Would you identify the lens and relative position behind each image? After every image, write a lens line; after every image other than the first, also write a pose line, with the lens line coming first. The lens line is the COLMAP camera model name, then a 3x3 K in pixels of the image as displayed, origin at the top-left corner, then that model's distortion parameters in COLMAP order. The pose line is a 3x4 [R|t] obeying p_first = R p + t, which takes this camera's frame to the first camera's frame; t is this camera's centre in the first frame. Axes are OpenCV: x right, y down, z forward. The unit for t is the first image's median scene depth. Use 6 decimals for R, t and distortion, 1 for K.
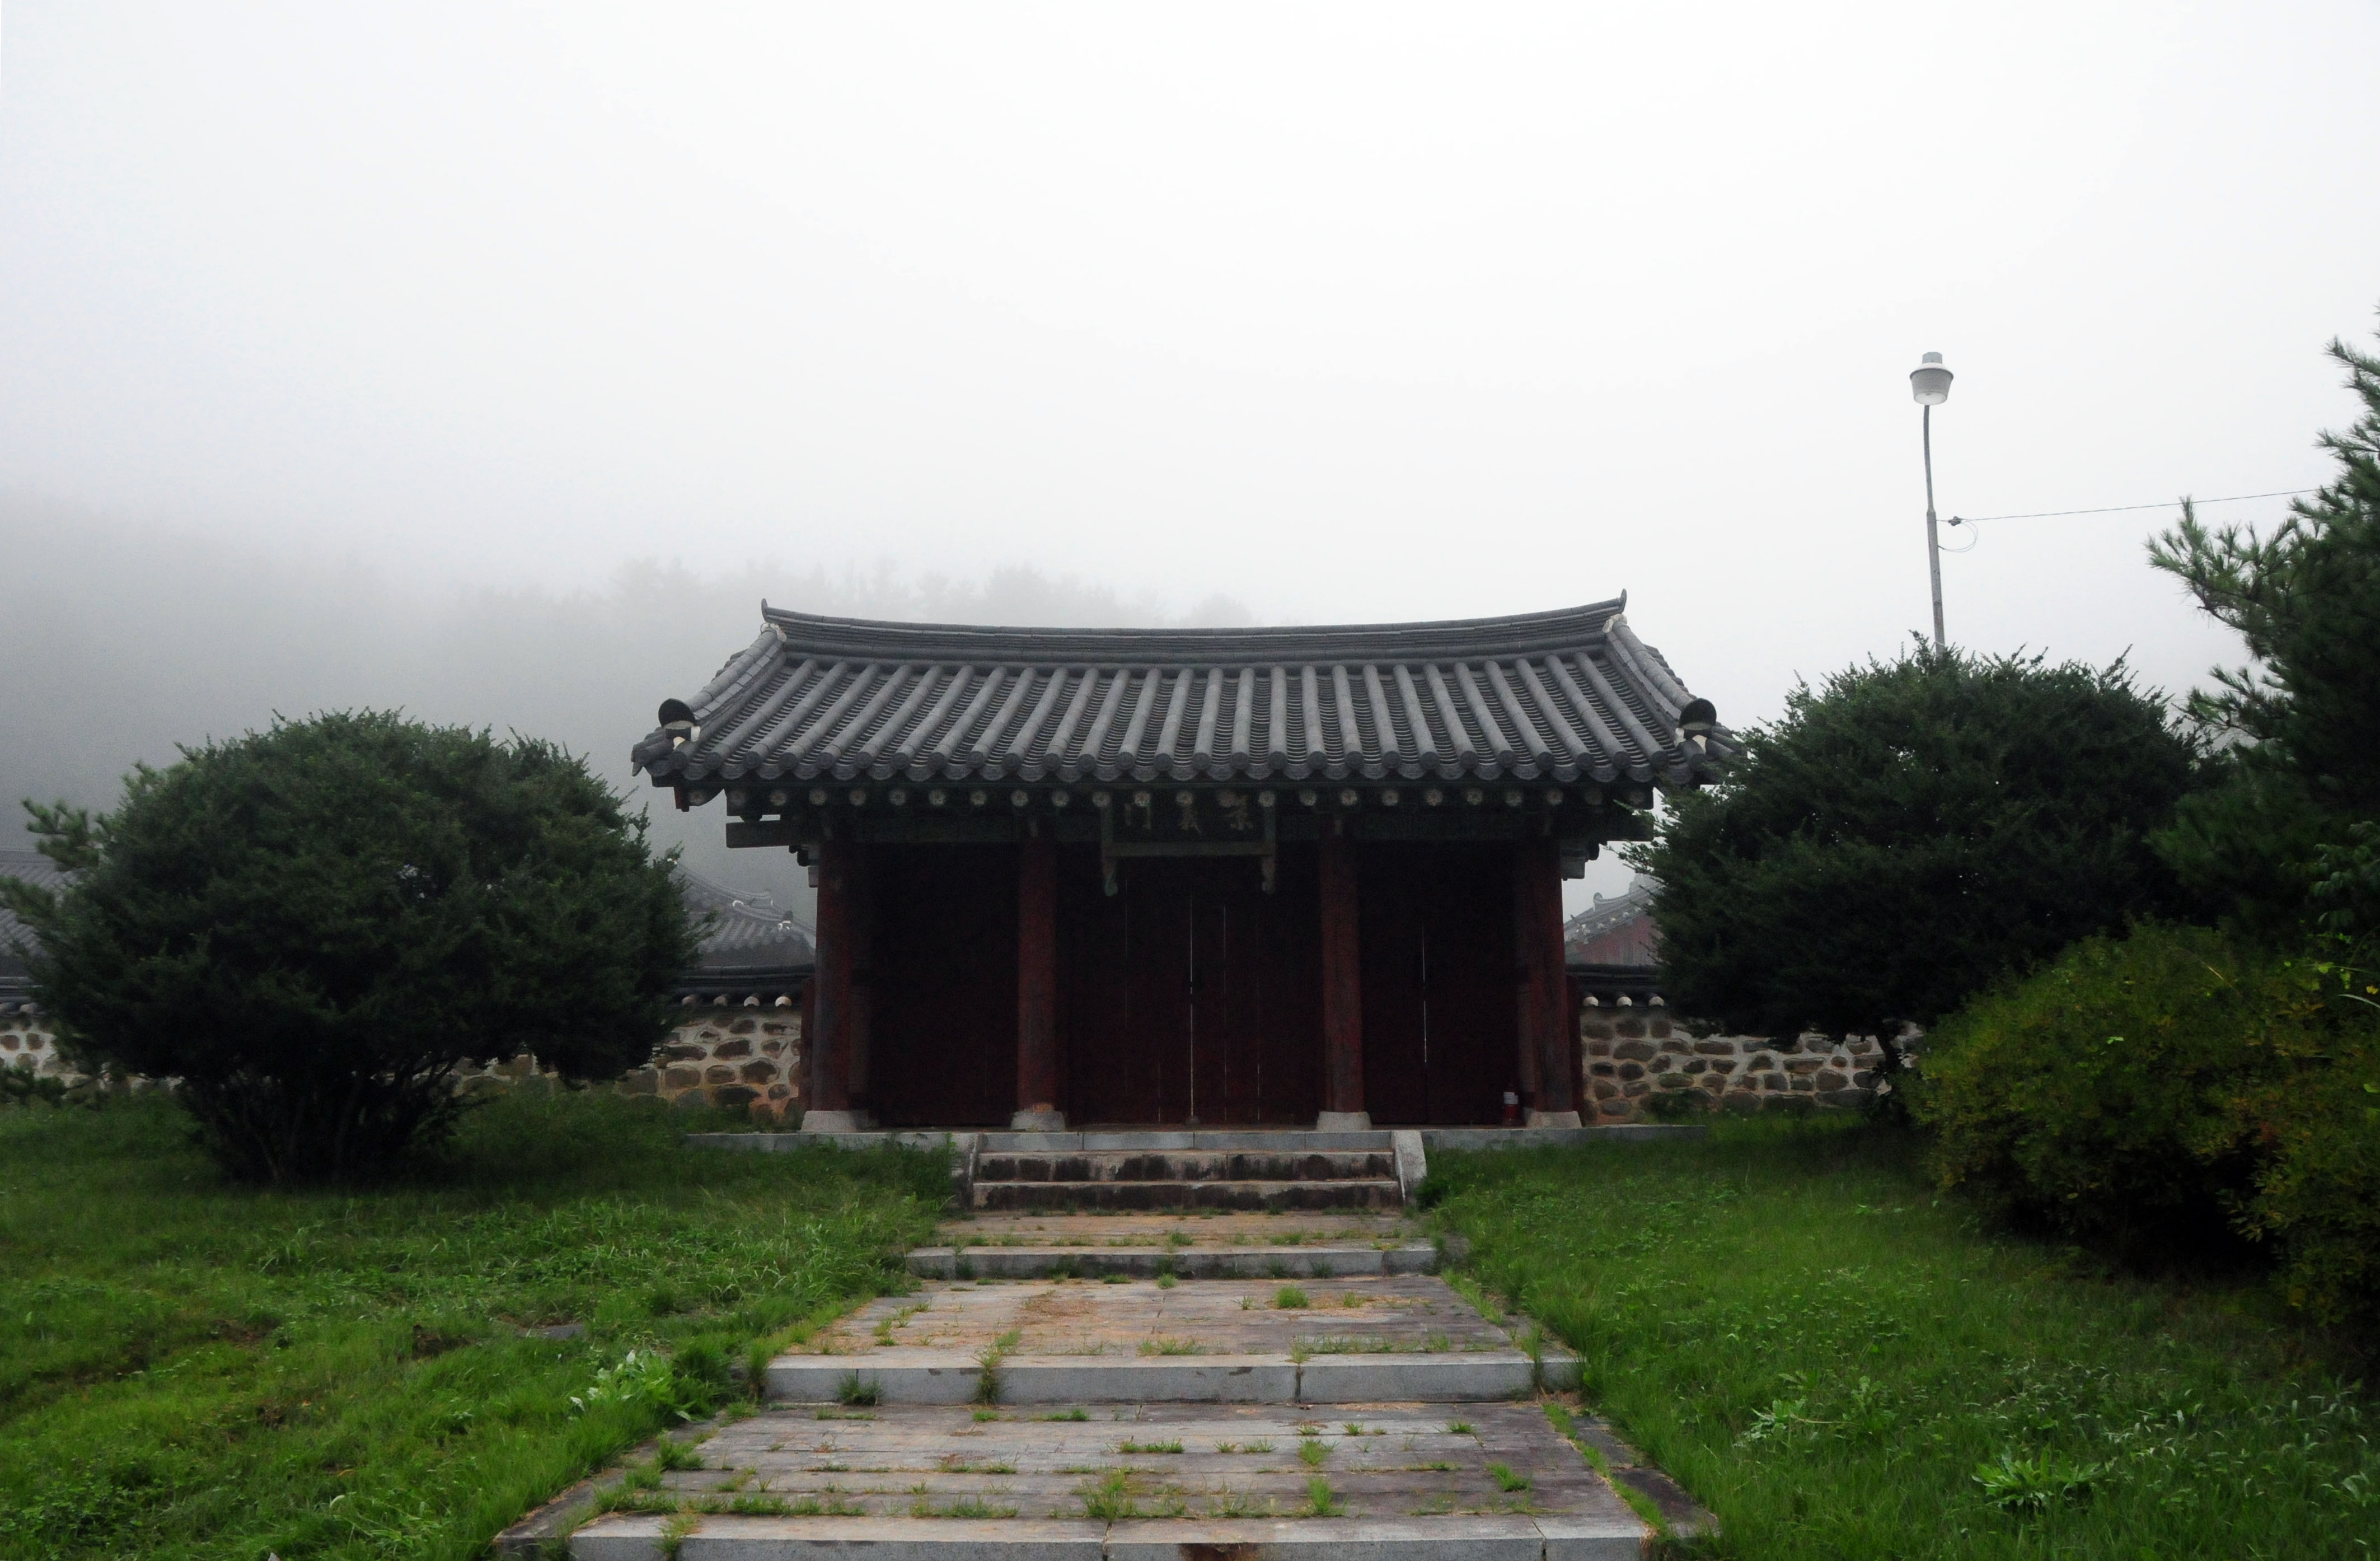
lens RADIAL K [[2049.1, 0, 1180.6], [0, 2049.1, 820.5], [0, 0, 1]] dist [-0.197047, 0.204199]
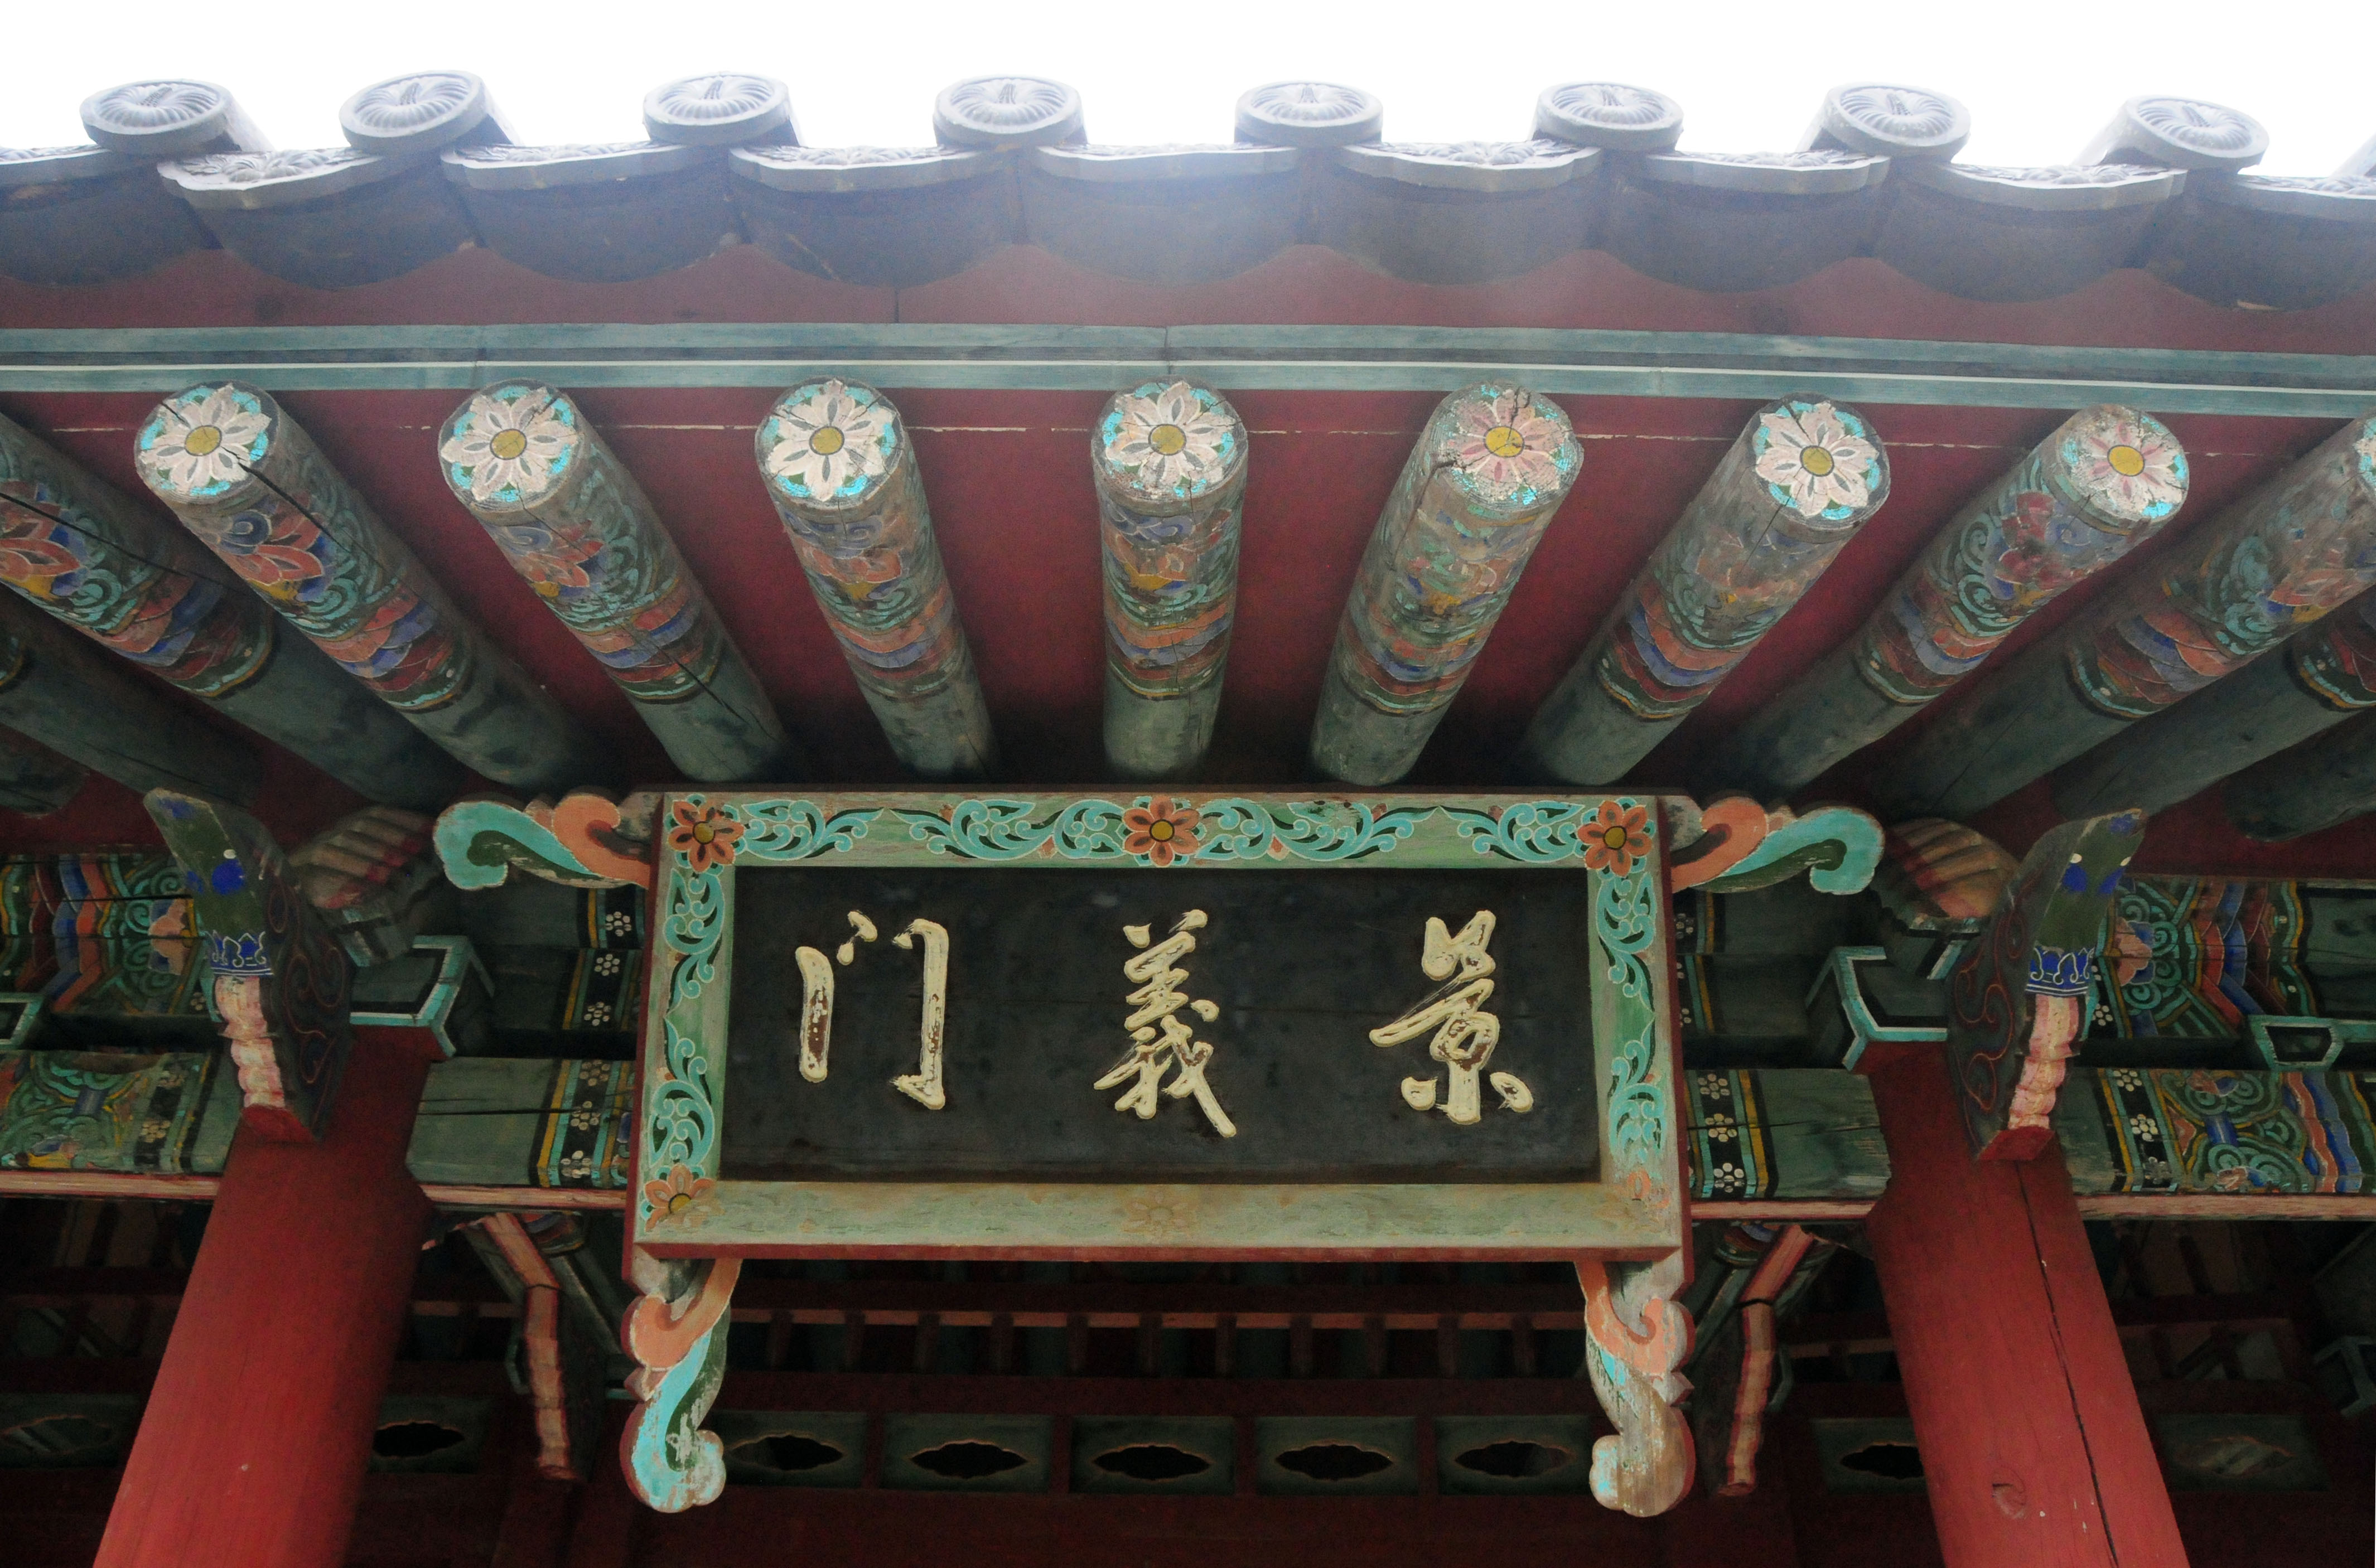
lens RADIAL K [[1853.1, 0, 1186.0], [0, 1853.1, 848.6], [0, 0, 1]] dist [-0.168725, 0.120177]
pose [[0.999178, 0.028190, 0.029145, 0.000798], [-0.009715, 0.864287, -0.502906, 0.060237], [-0.039366, 0.502209, 0.863850, 0.815935]]
